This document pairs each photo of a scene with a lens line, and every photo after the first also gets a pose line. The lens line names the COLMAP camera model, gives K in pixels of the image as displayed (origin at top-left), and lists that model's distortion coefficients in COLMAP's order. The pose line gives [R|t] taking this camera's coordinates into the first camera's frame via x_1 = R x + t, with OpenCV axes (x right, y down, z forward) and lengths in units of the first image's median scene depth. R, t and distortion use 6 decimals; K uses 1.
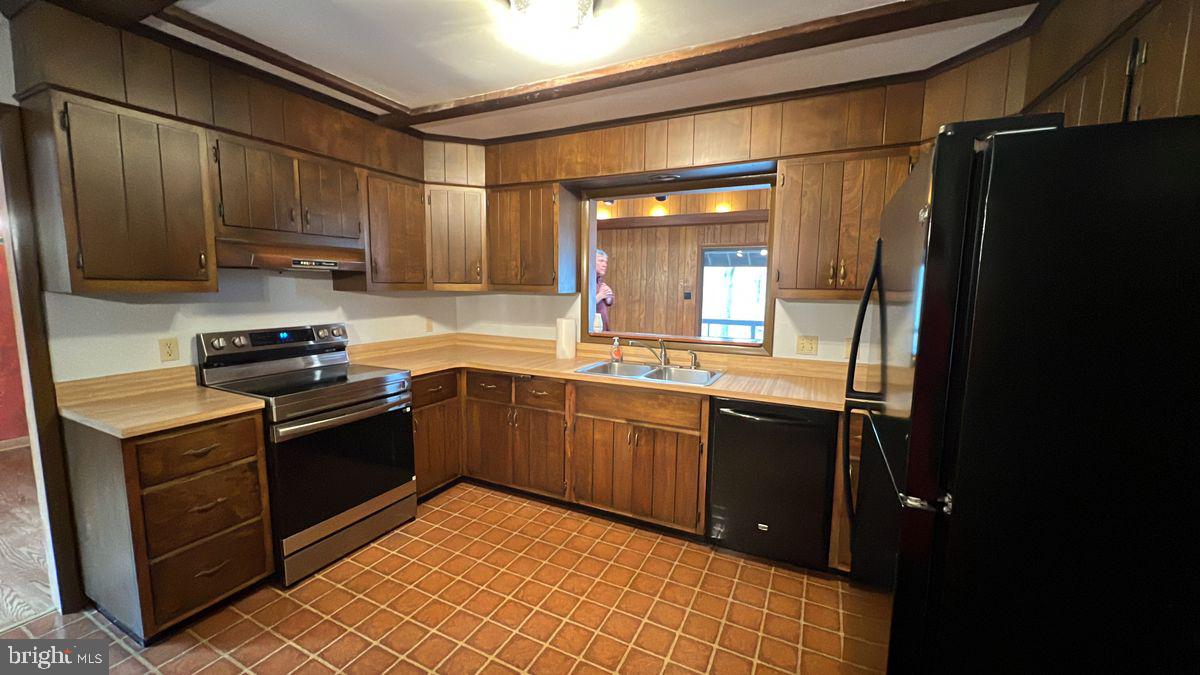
lens RADIAL K [[453.6, 0, 600.5], [0, 453.6, 334.5], [0, 0, 1]] dist [-0.000730, -0.000379]
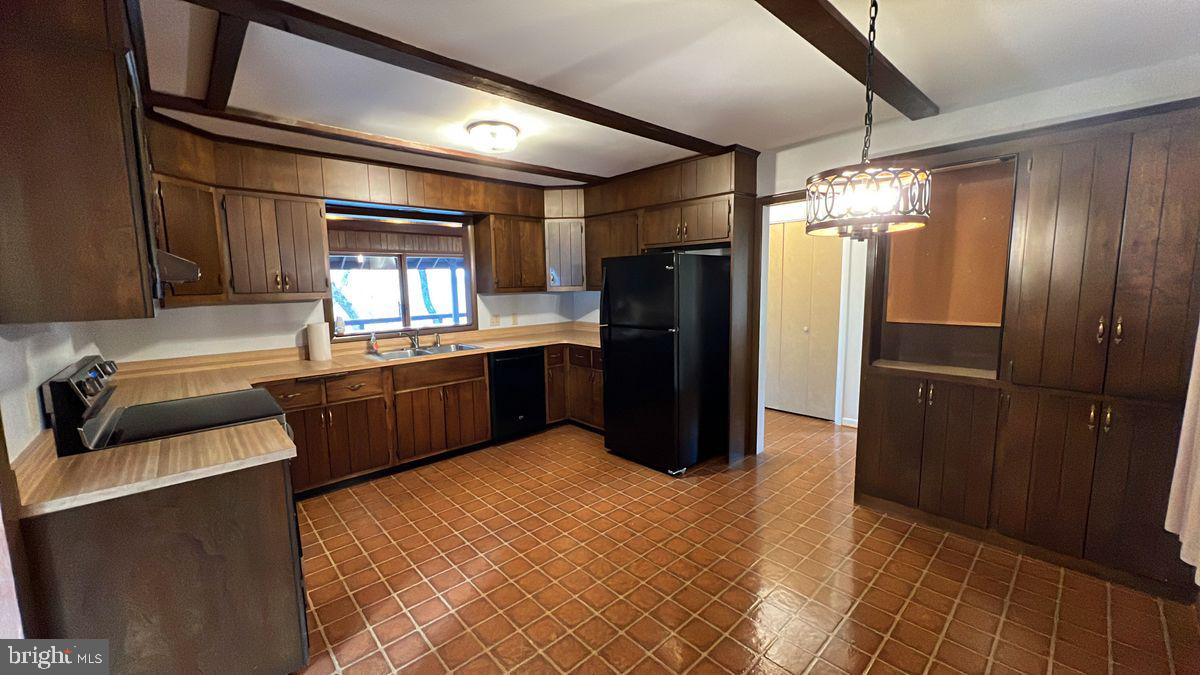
lens RADIAL K [[453.6, 0, 603.1], [0, 453.6, 337.0], [0, 0, 1]] dist [-0.000730, -0.000379]
pose [[0.358965, -0.129758, 0.924287, -1.084148], [0.123577, 0.988178, 0.090734, -0.021939], [-0.925134, 0.081650, 0.370756, -0.011775]]
